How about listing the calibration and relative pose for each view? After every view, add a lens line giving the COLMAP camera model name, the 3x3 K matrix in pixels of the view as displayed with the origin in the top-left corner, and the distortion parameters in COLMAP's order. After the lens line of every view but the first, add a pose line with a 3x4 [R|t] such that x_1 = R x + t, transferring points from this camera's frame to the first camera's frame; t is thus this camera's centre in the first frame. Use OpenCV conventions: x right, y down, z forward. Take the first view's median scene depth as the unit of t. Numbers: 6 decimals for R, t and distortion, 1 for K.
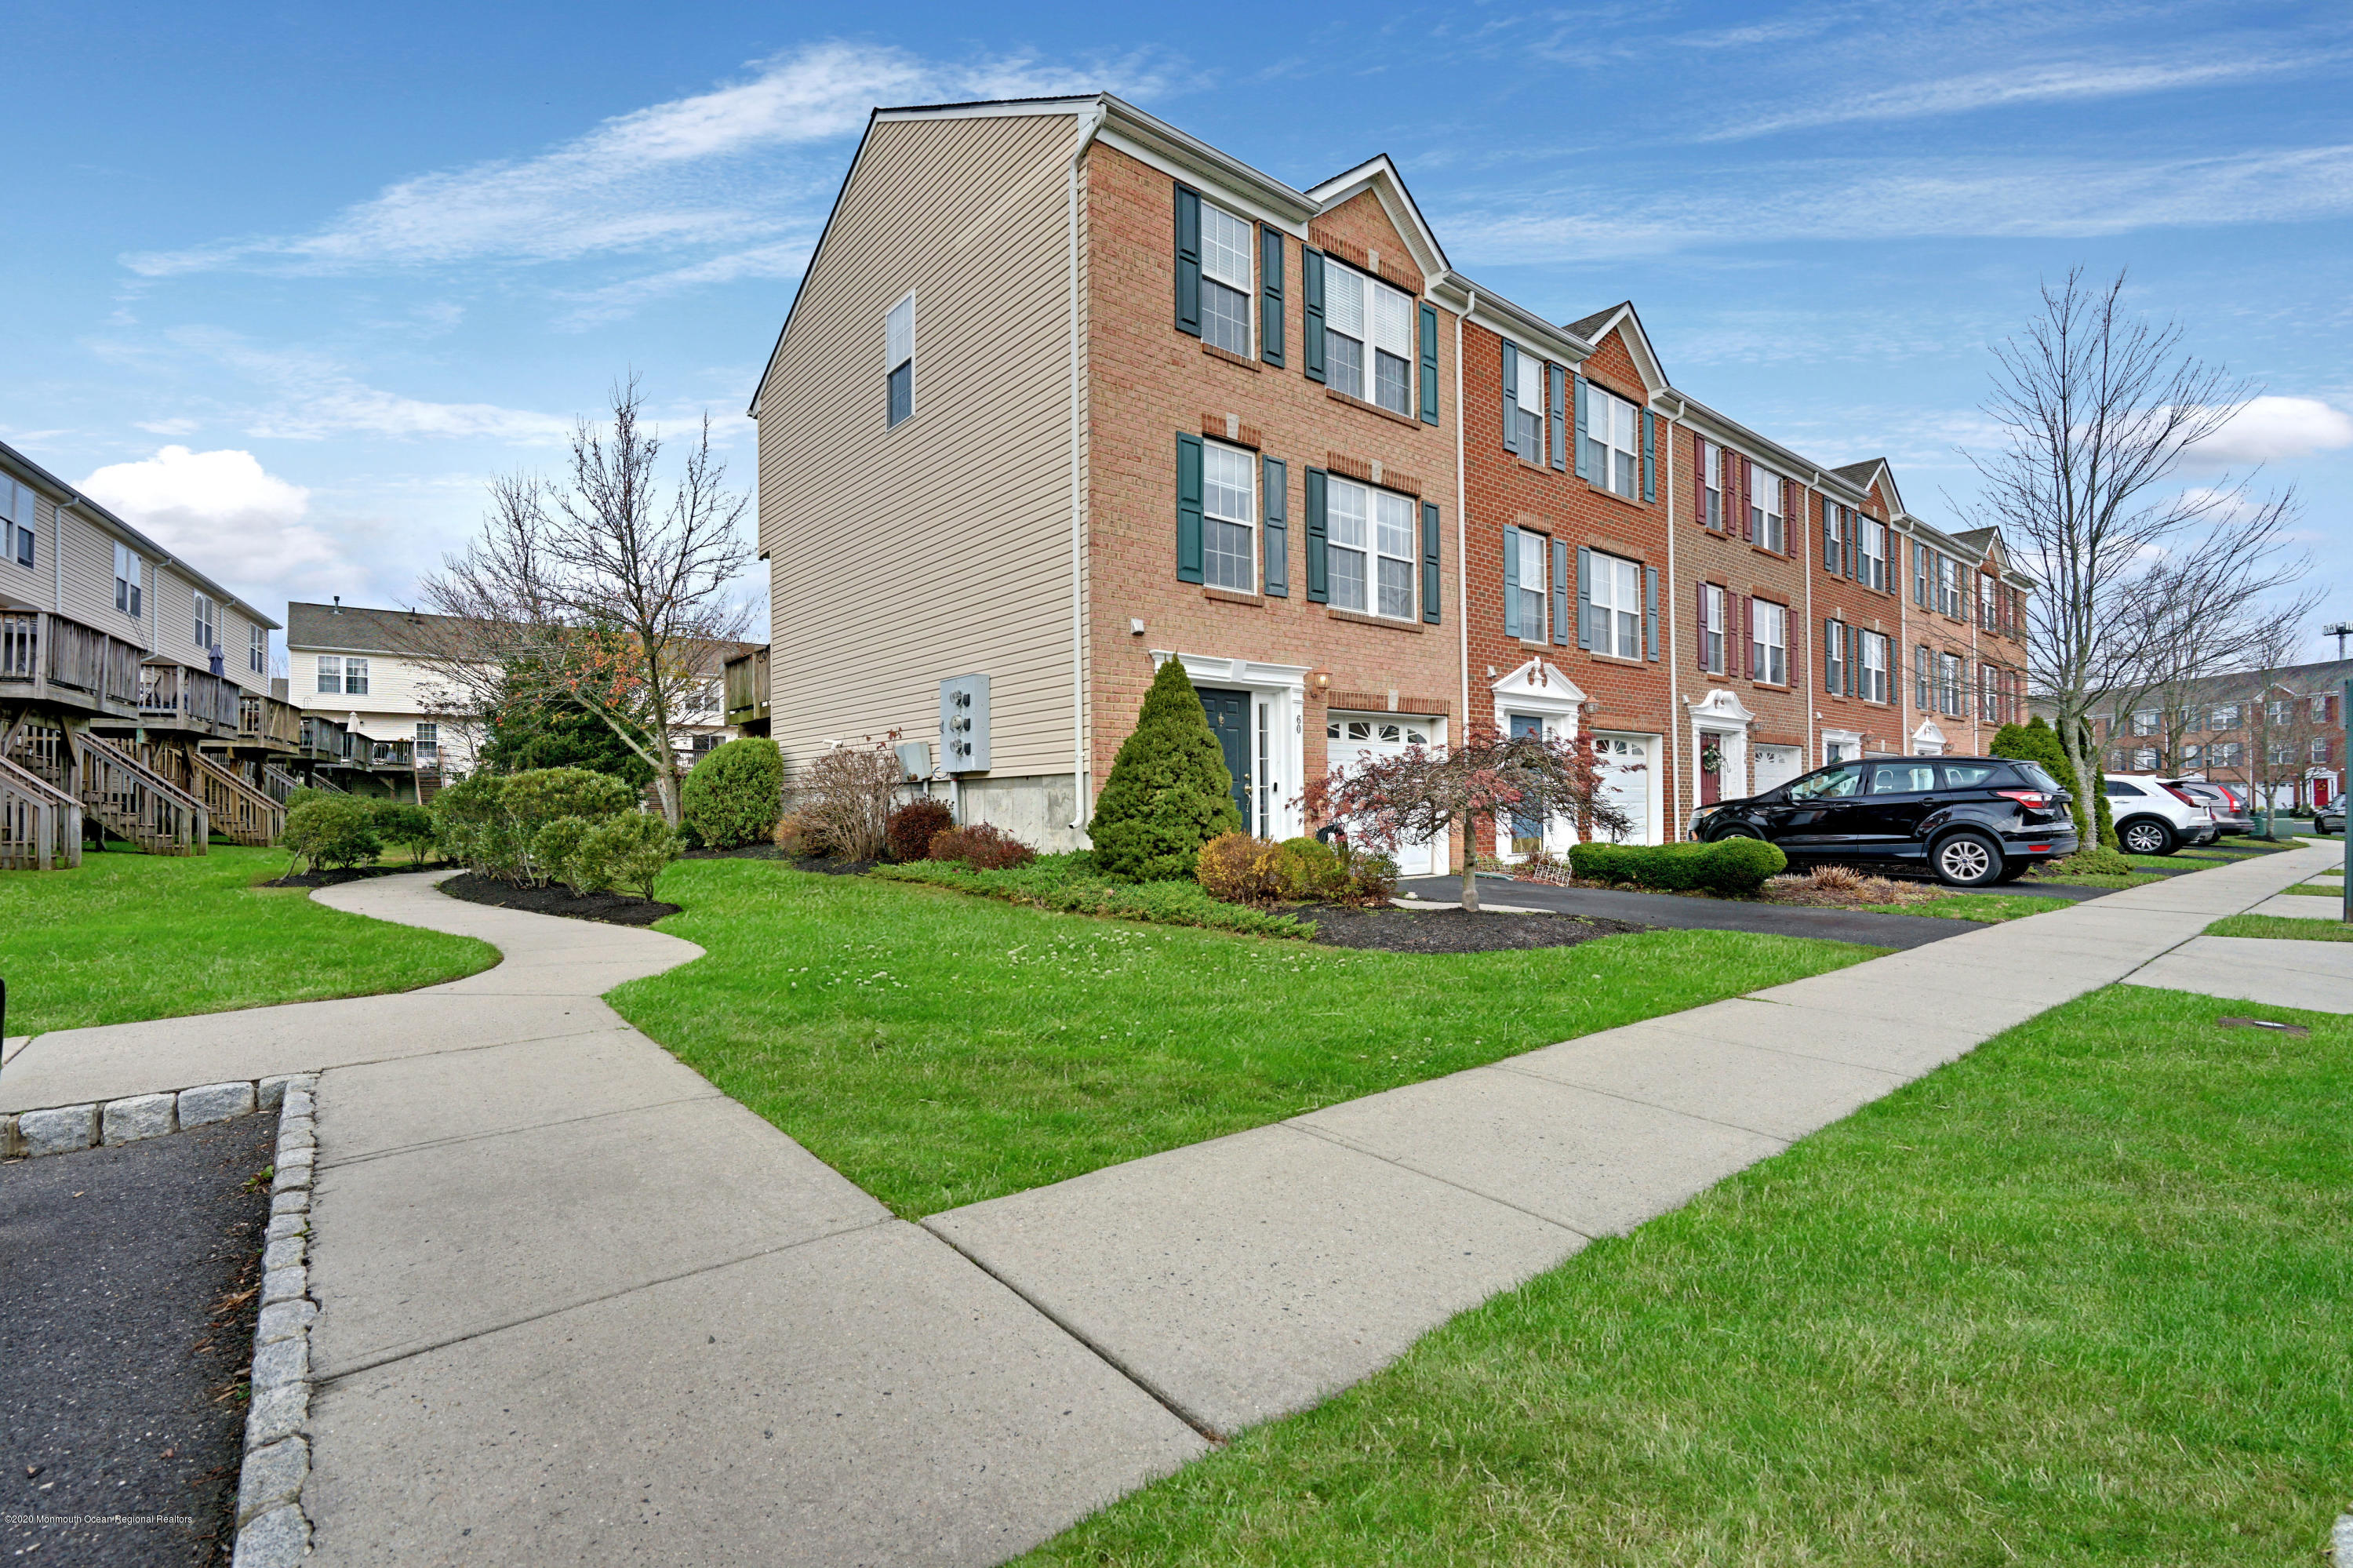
lens RADIAL K [[1064.6, 0, 1165.9], [0, 1064.6, 790.9], [0, 0, 1]] dist [-0.007363, 0.003477]
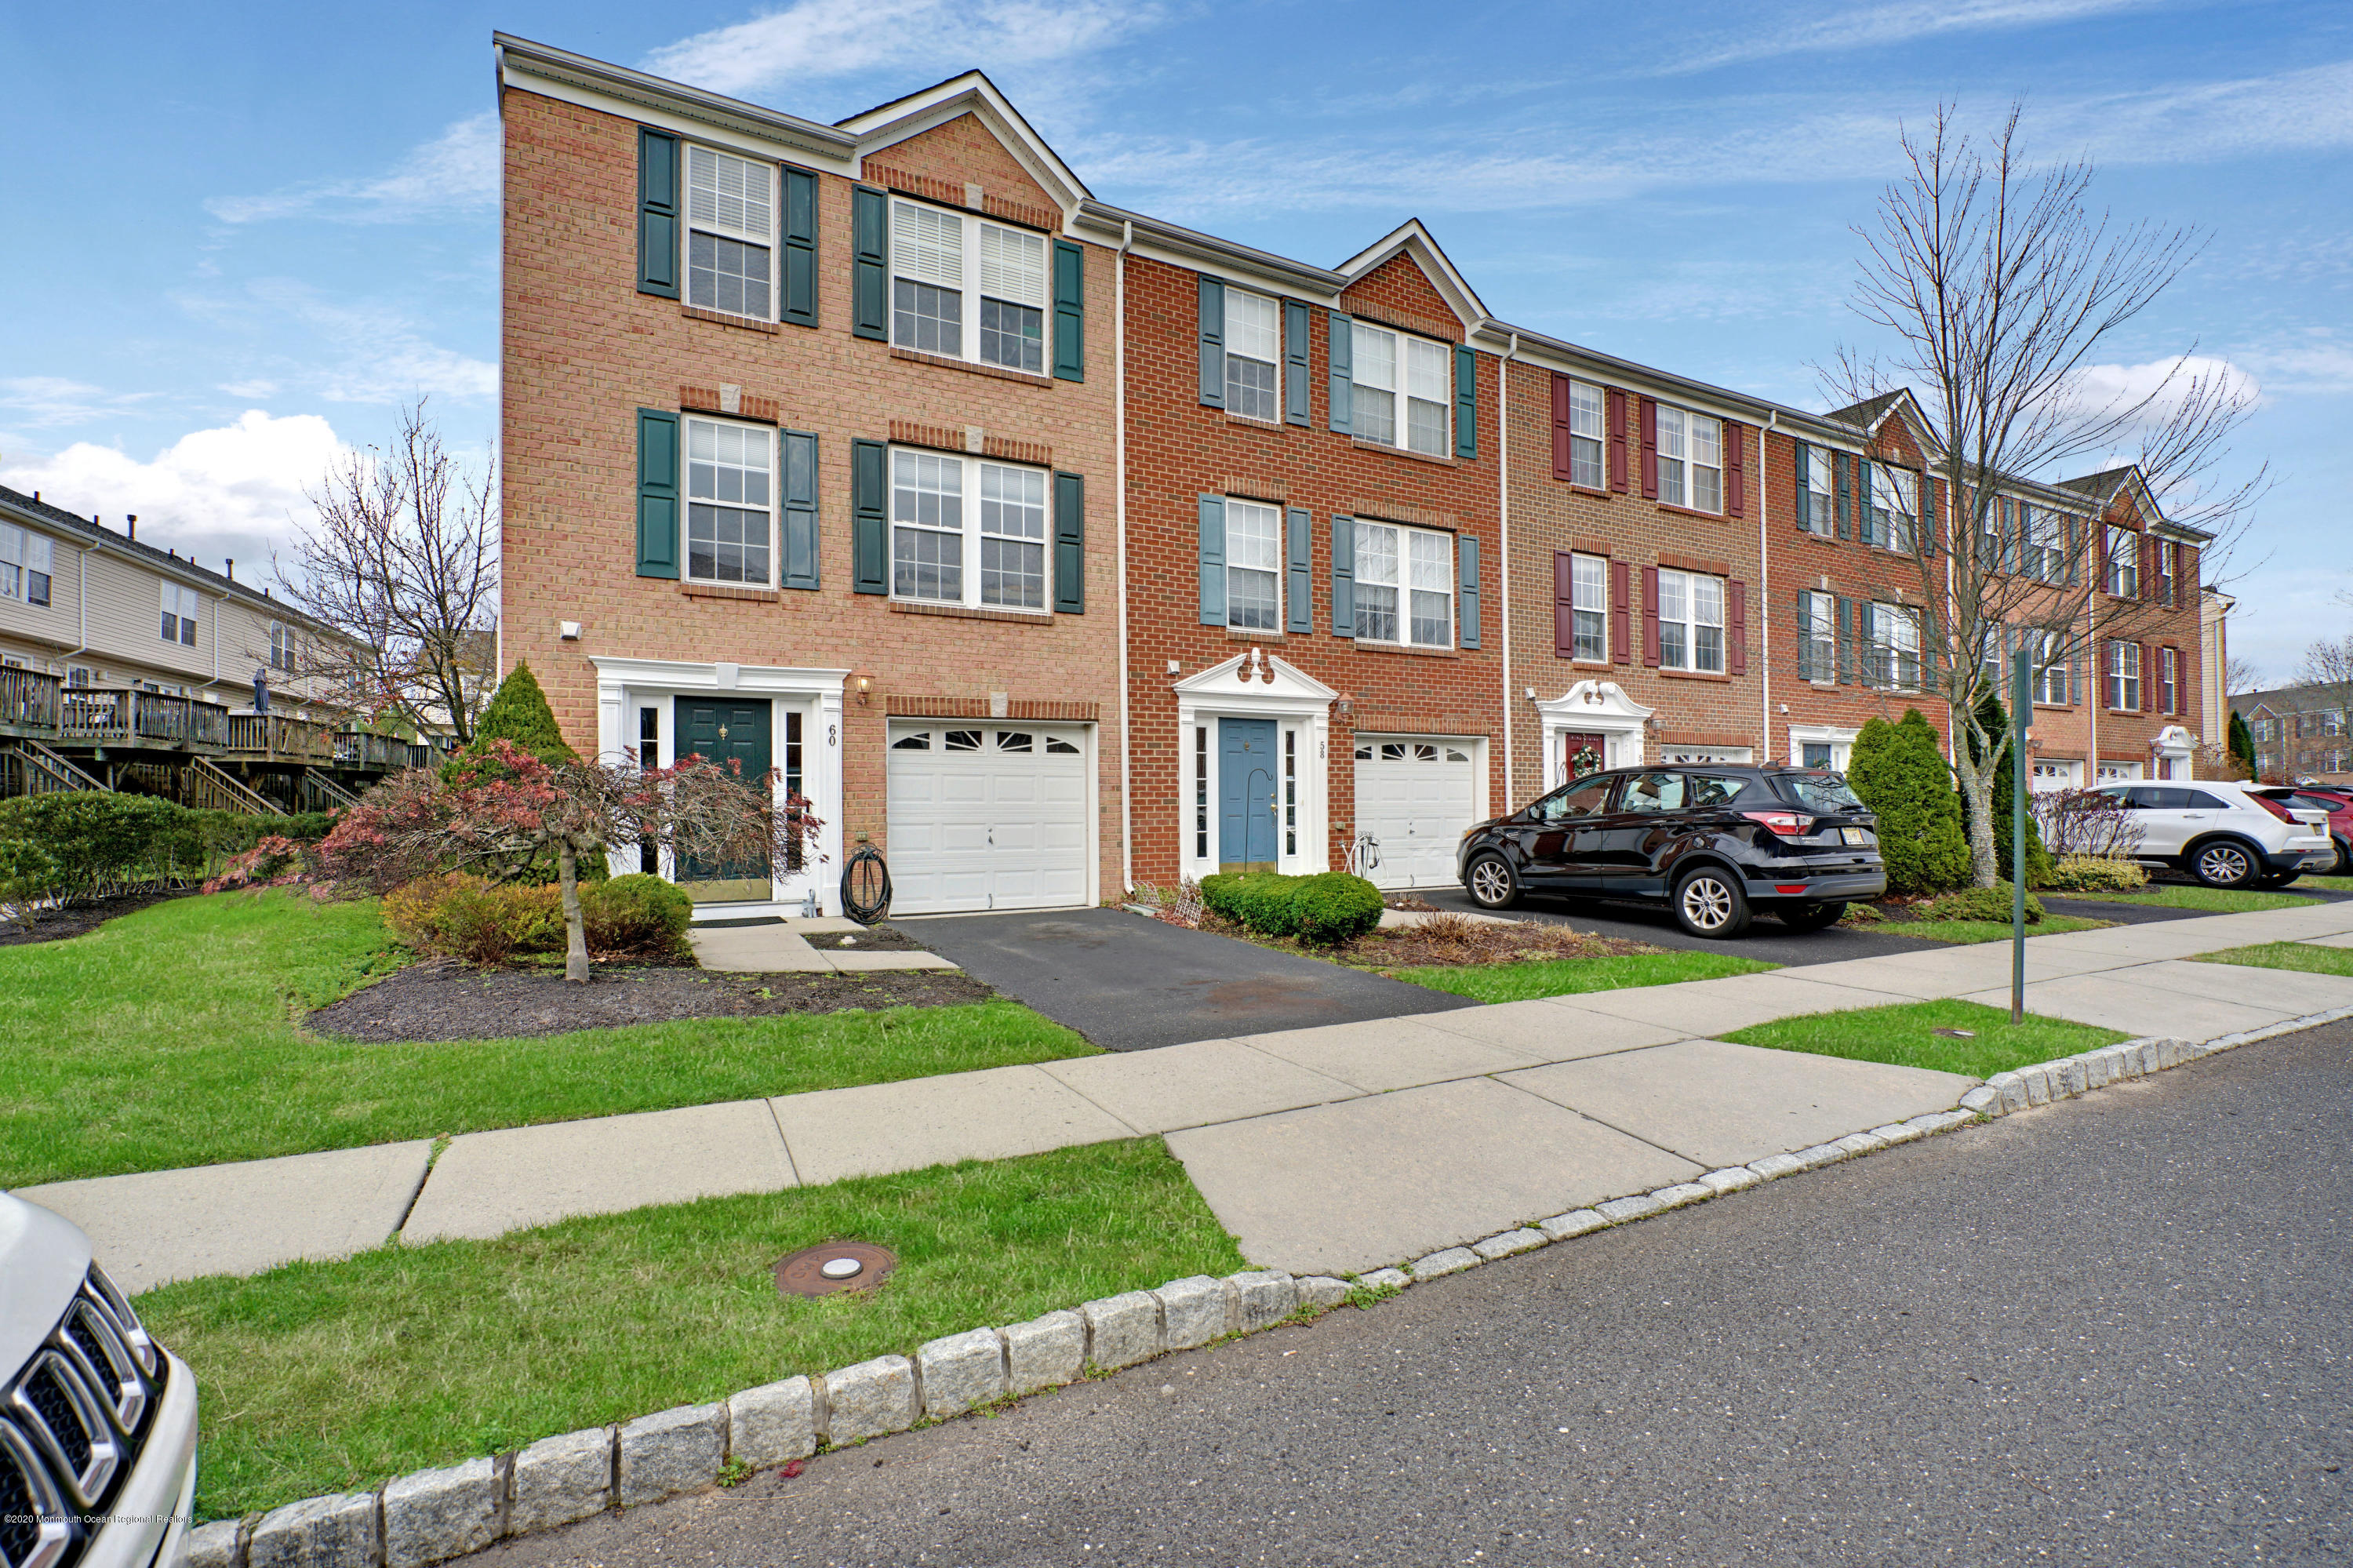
lens RADIAL K [[1064.6, 0, 1161.9], [0, 1064.6, 796.5], [0, 0, 1]] dist [-0.007363, 0.003477]
pose [[0.980749, -0.001793, -0.195263, 0.488492], [0.002579, 0.999990, 0.003772, -0.013021], [0.195254, -0.004203, 0.980744, 0.172733]]
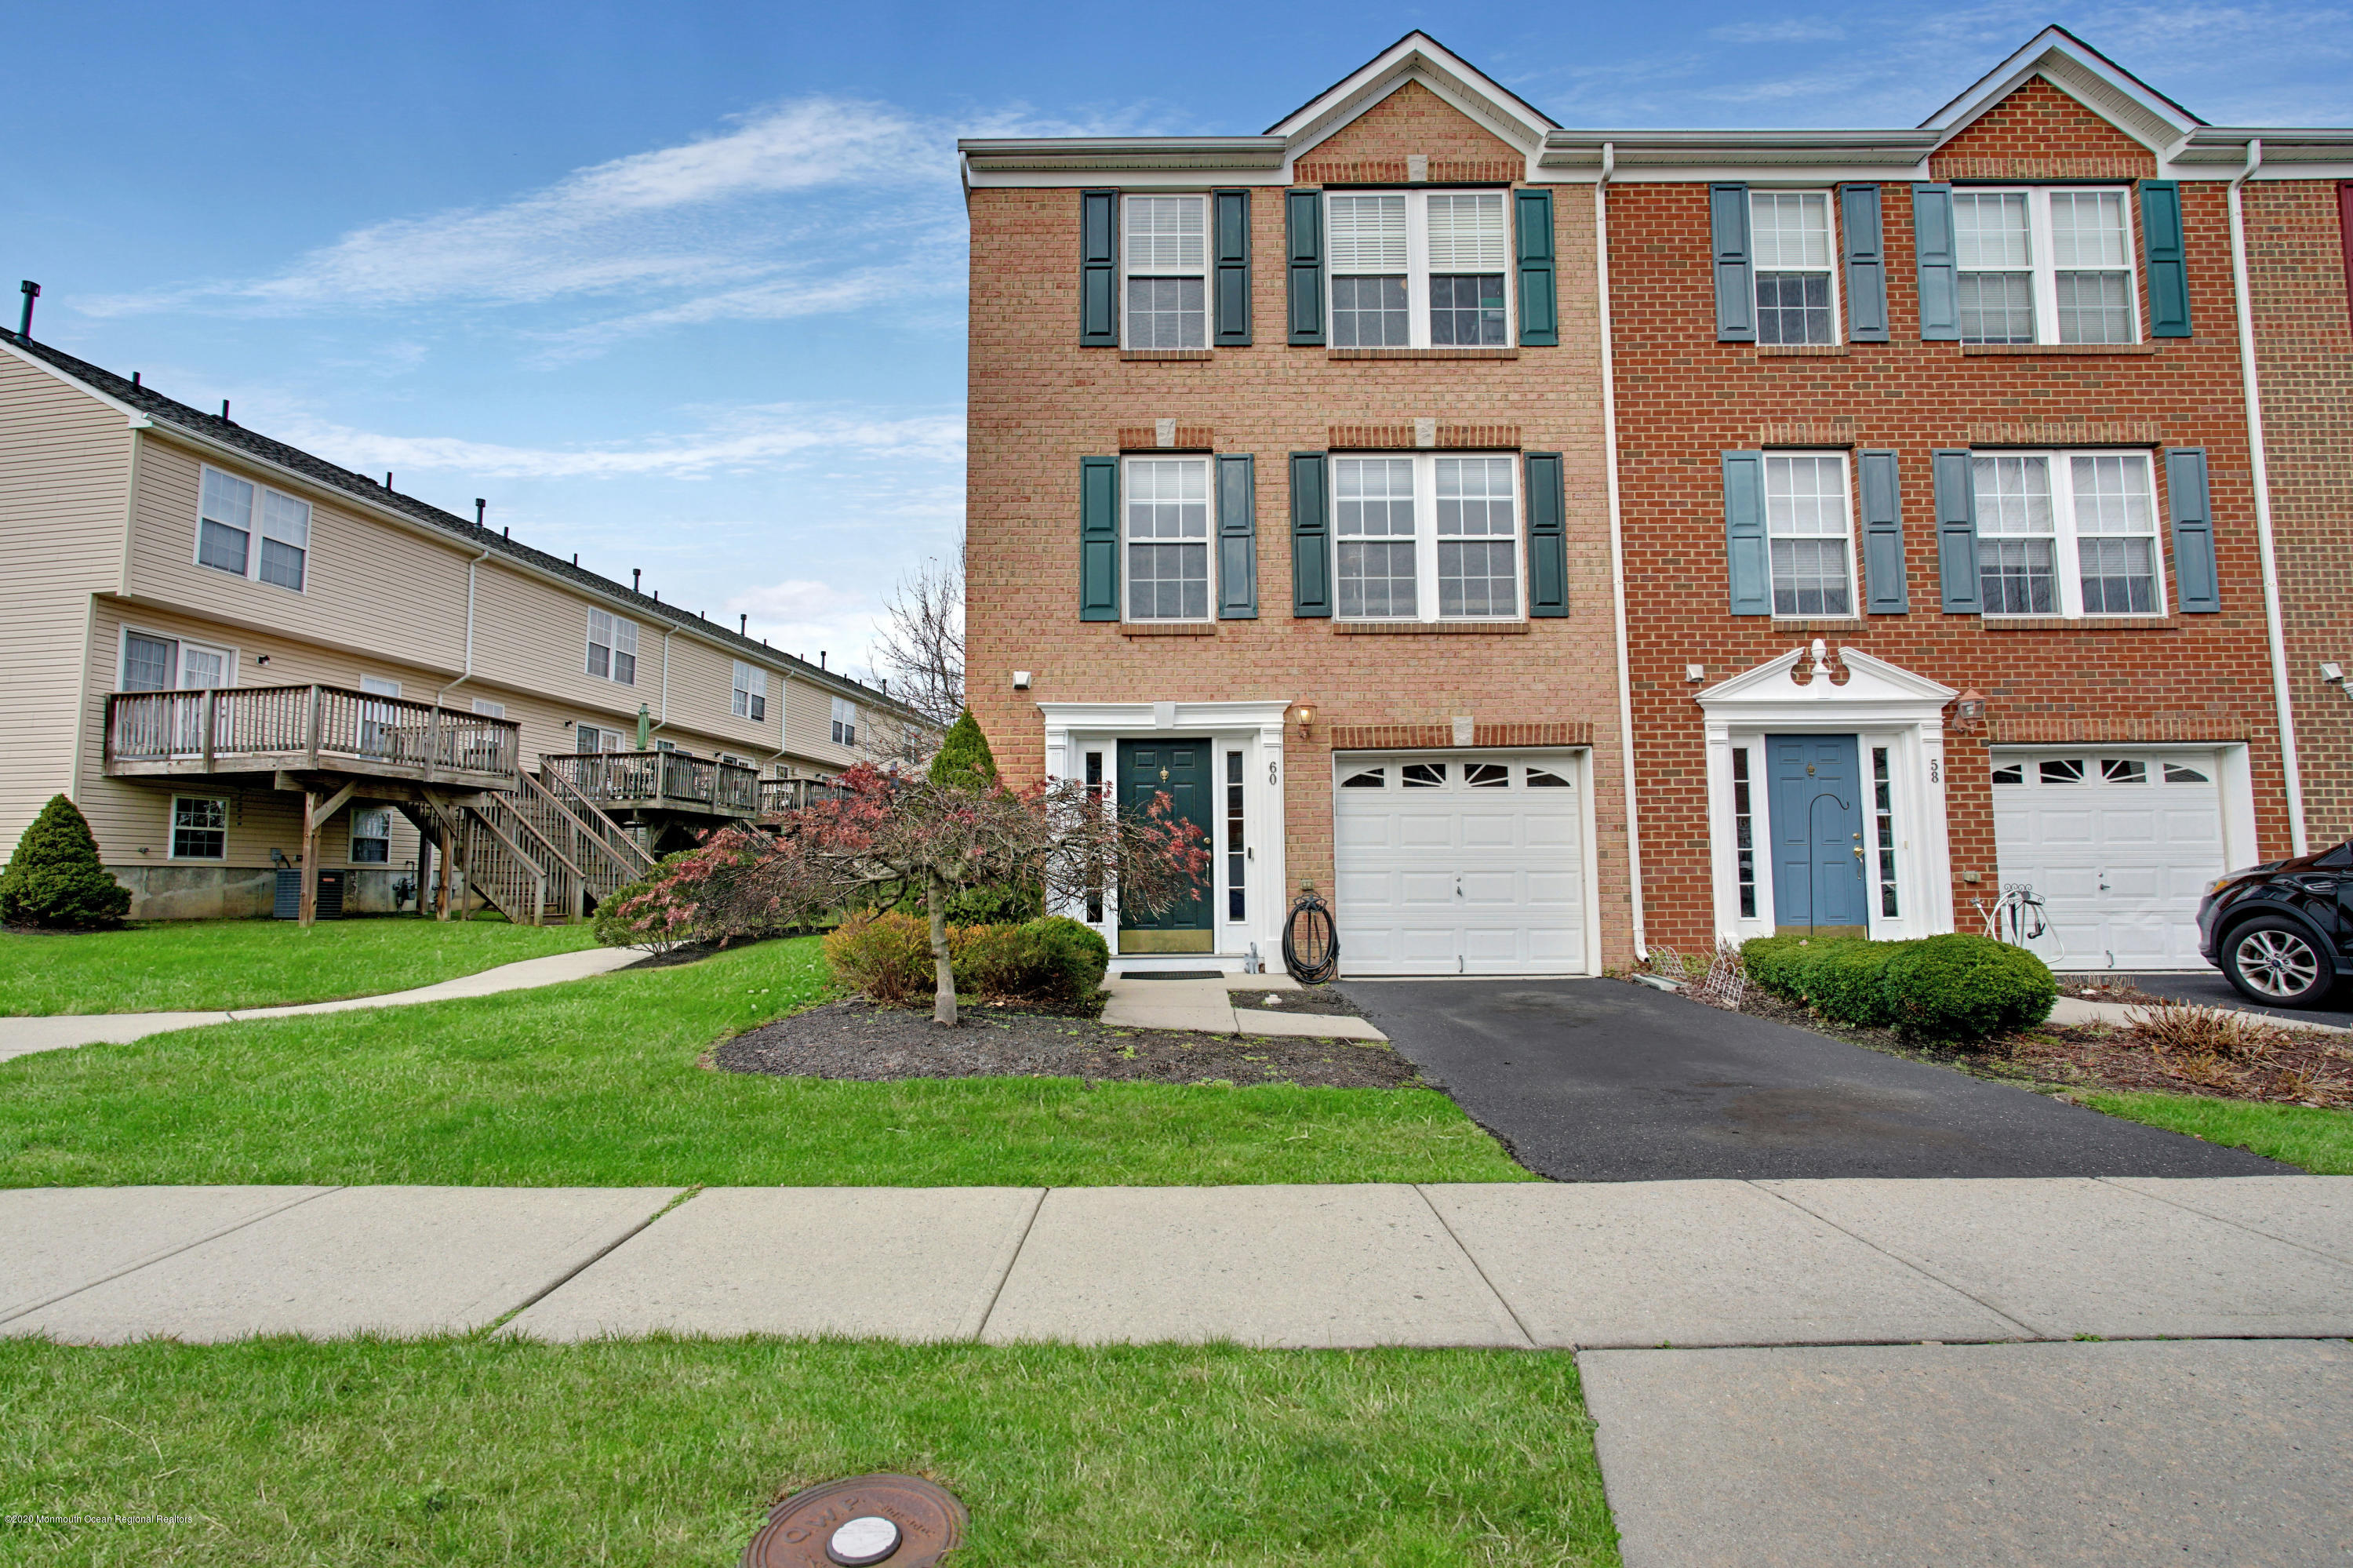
lens RADIAL K [[1064.6, 0, 1152.5], [0, 1064.6, 794.5], [0, 0, 1]] dist [-0.007363, 0.003477]
pose [[0.769050, -0.051470, -0.637113, 0.490688], [0.010783, 0.997656, -0.067580, 0.005437], [0.639098, 0.045103, 0.767802, 0.290309]]
